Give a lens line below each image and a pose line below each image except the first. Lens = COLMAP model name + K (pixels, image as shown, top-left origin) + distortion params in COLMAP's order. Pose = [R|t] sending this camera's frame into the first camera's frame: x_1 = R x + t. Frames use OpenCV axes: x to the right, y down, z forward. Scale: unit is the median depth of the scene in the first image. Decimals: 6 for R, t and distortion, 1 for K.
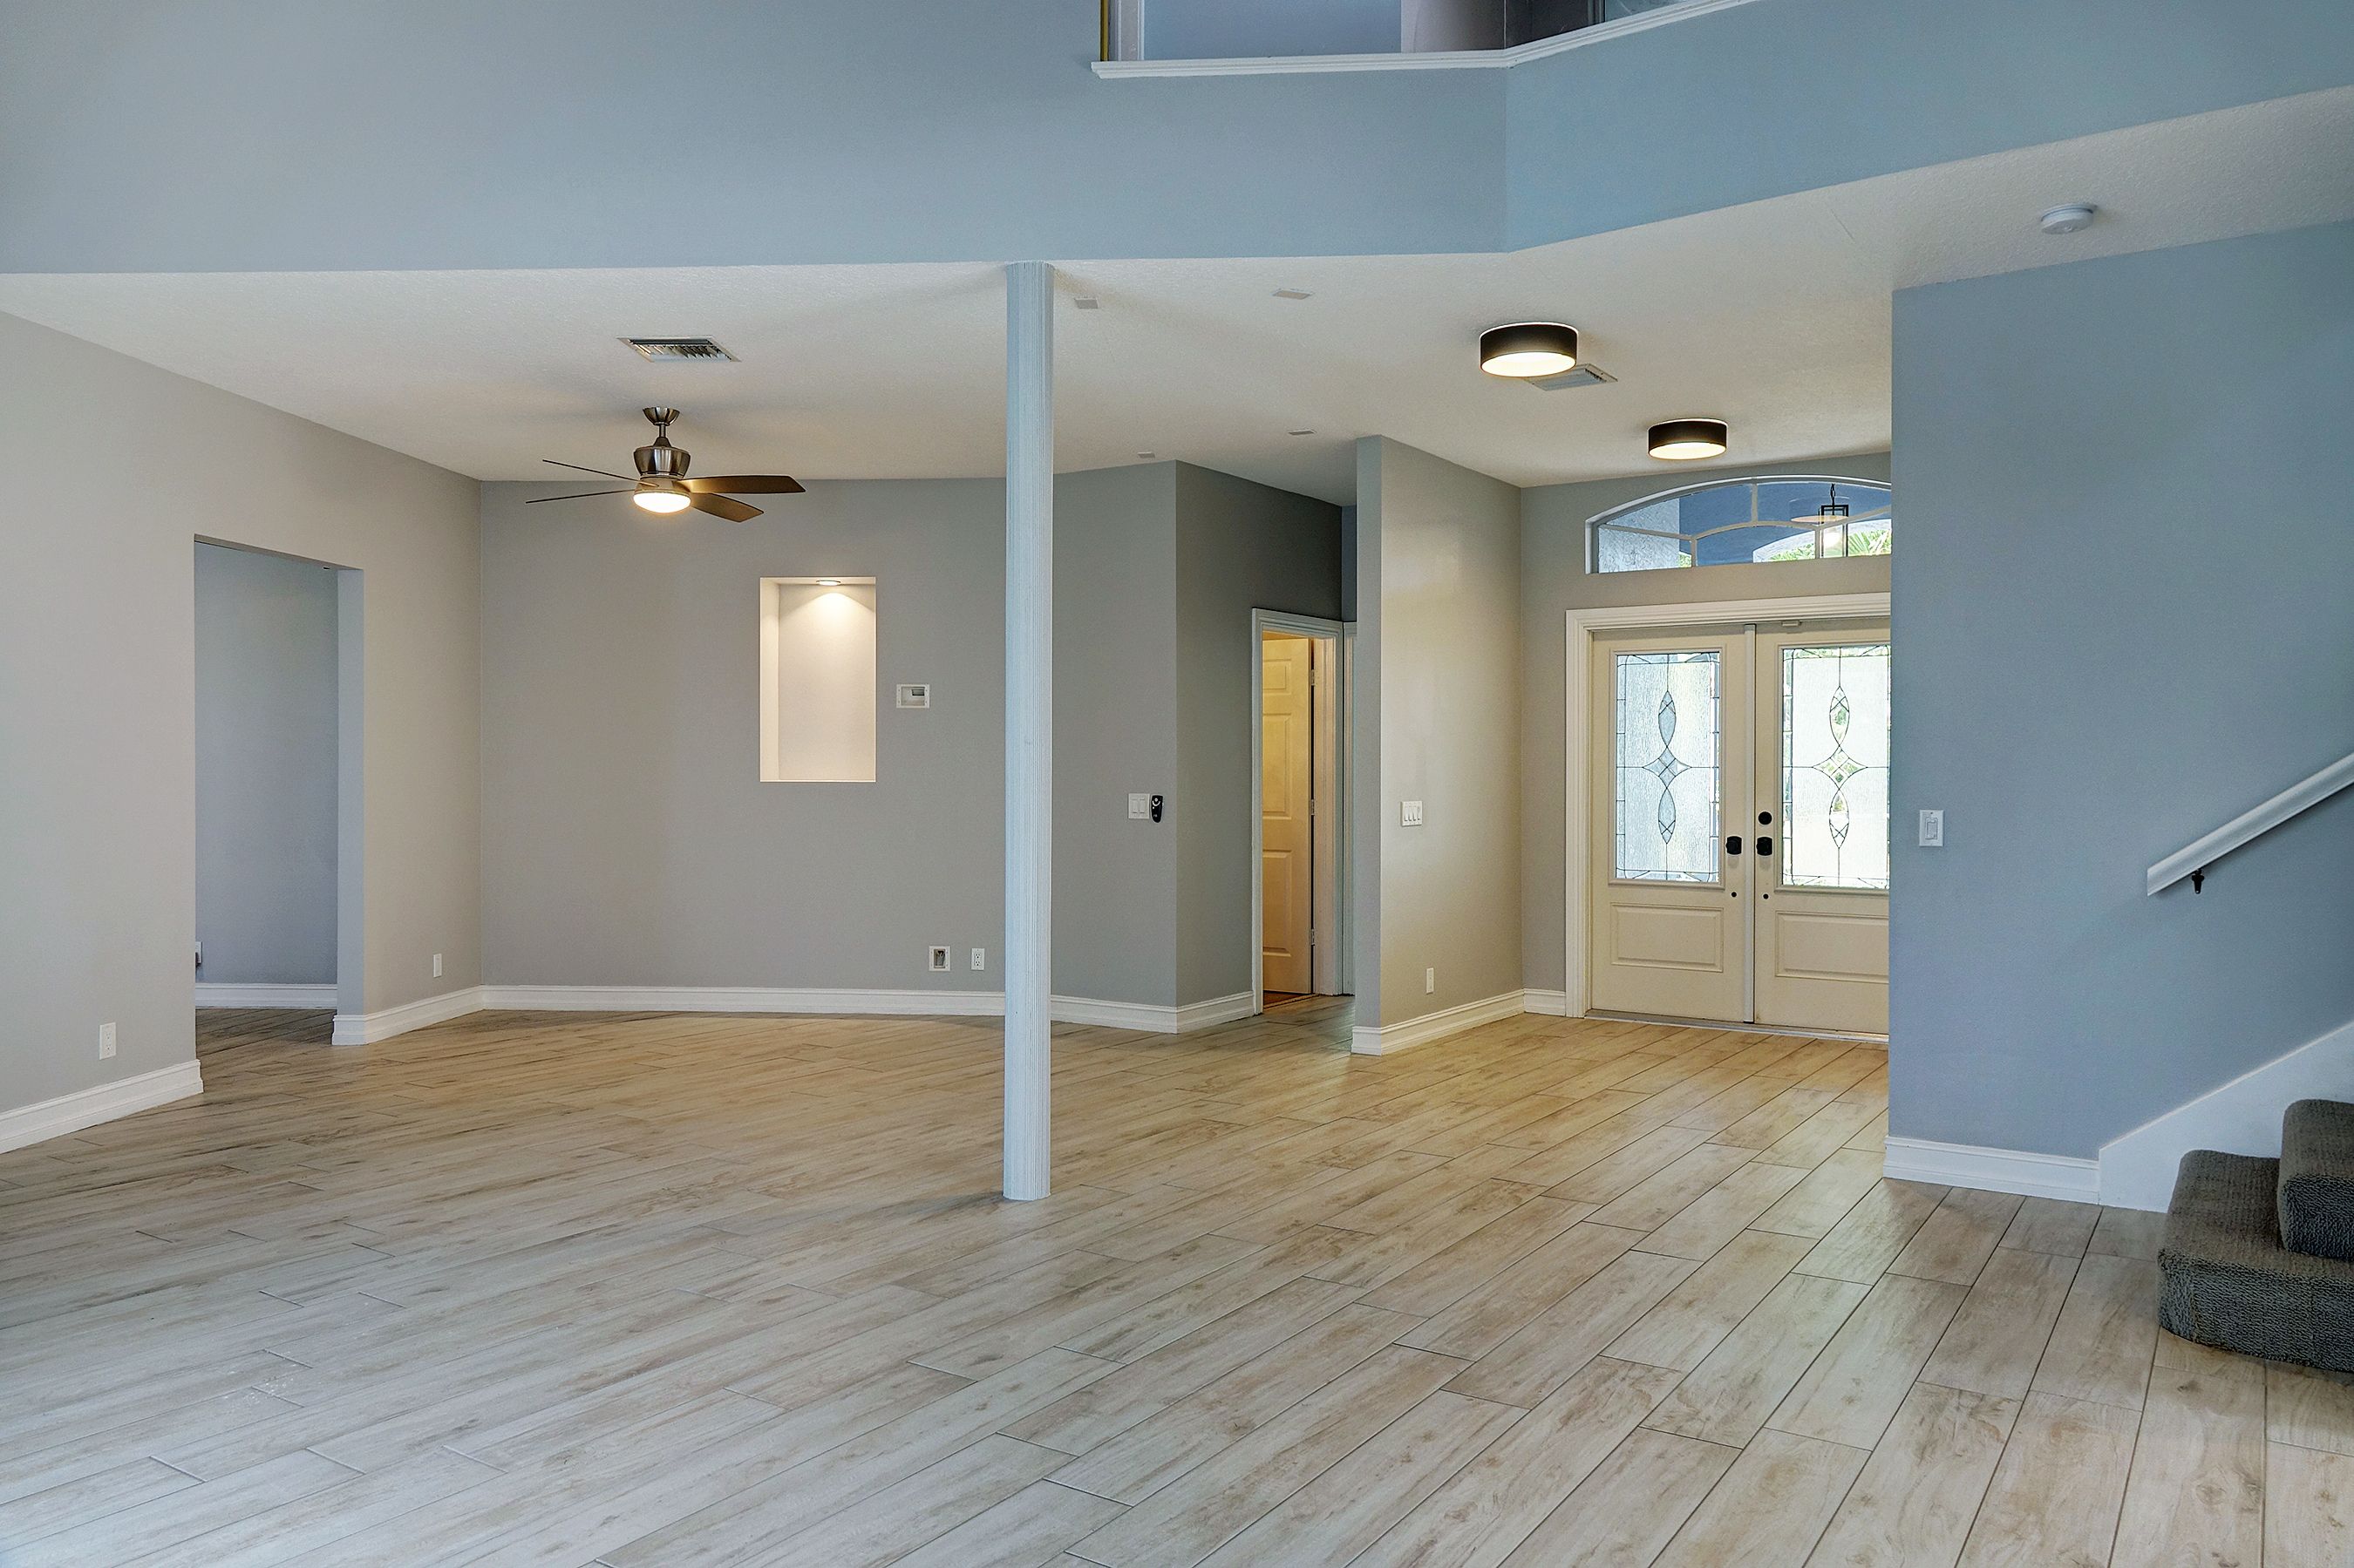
lens RADIAL K [[1649.9, 0, 1183.9], [0, 1649.9, 780.2], [0, 0, 1]] dist [0.002482, 0.007533]
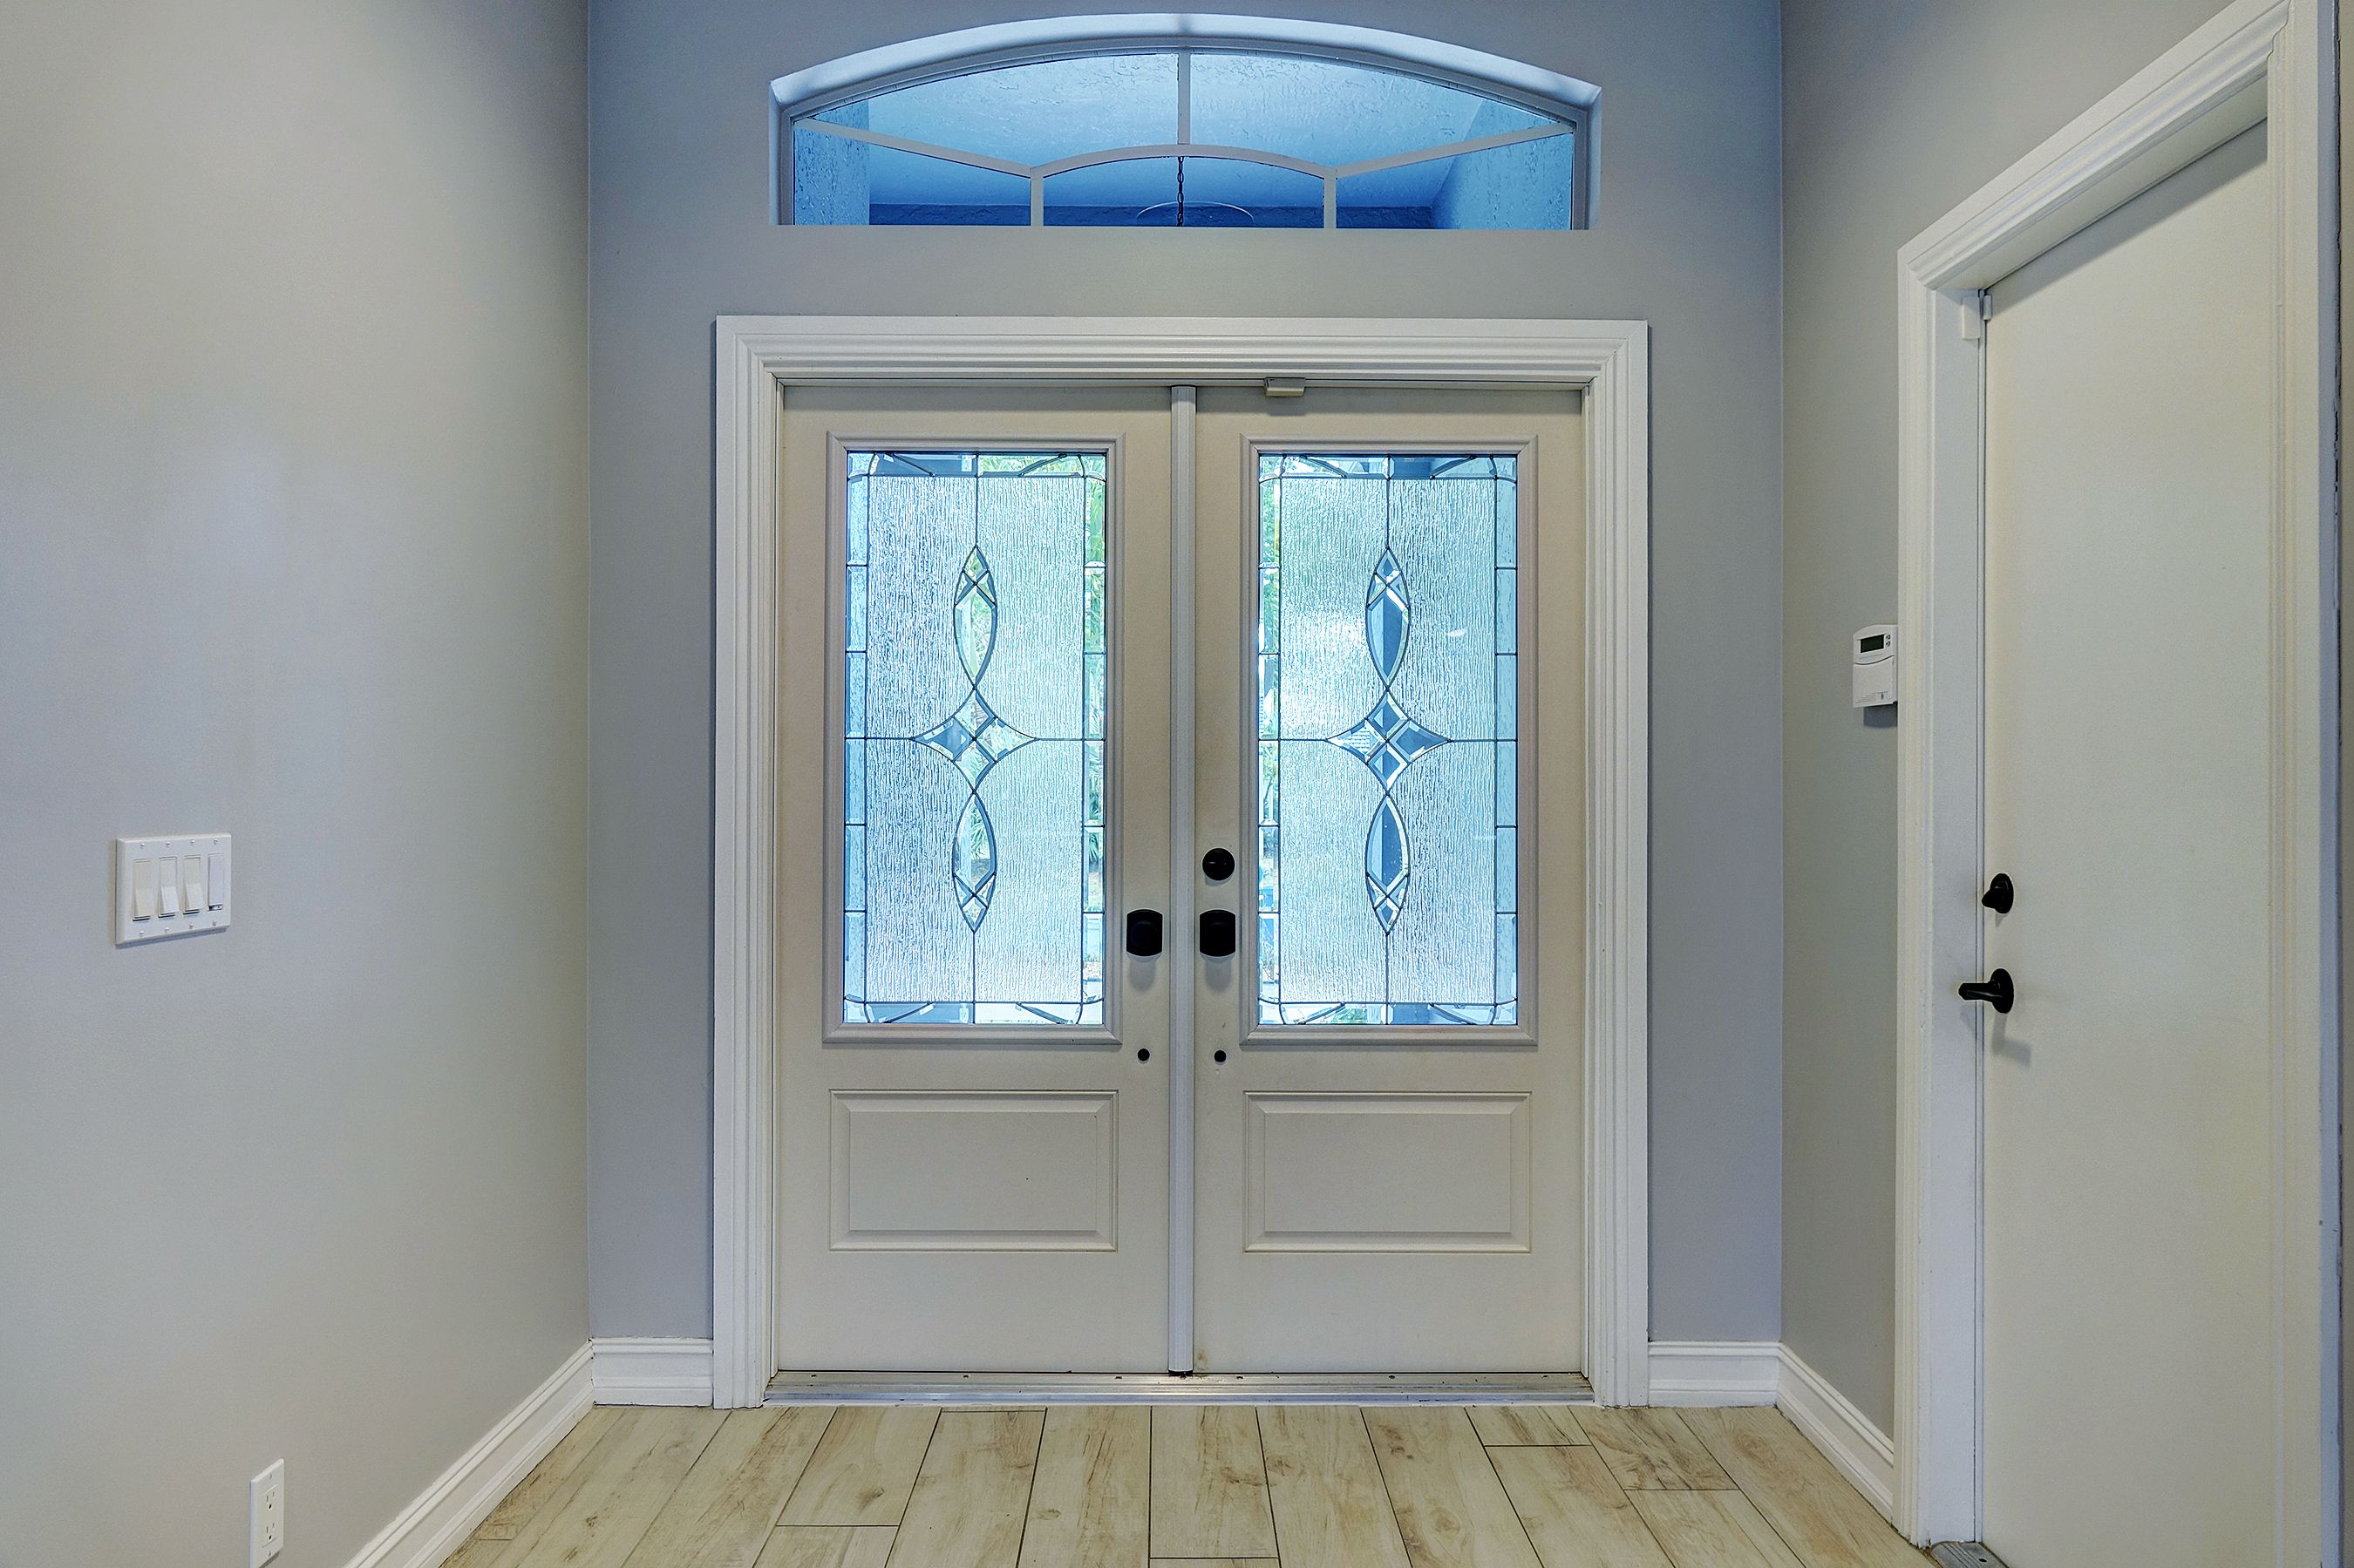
lens RADIAL K [[1628.7, 0, 1167.4], [0, 1628.7, 776.5], [0, 0, 1]] dist [-0.000532, 0.006151]
pose [[0.832082, 0.003680, 0.554641, 0.118281], [0.000787, 0.999969, -0.007816, 0.004409], [-0.554652, 0.006940, 0.832053, 0.670704]]
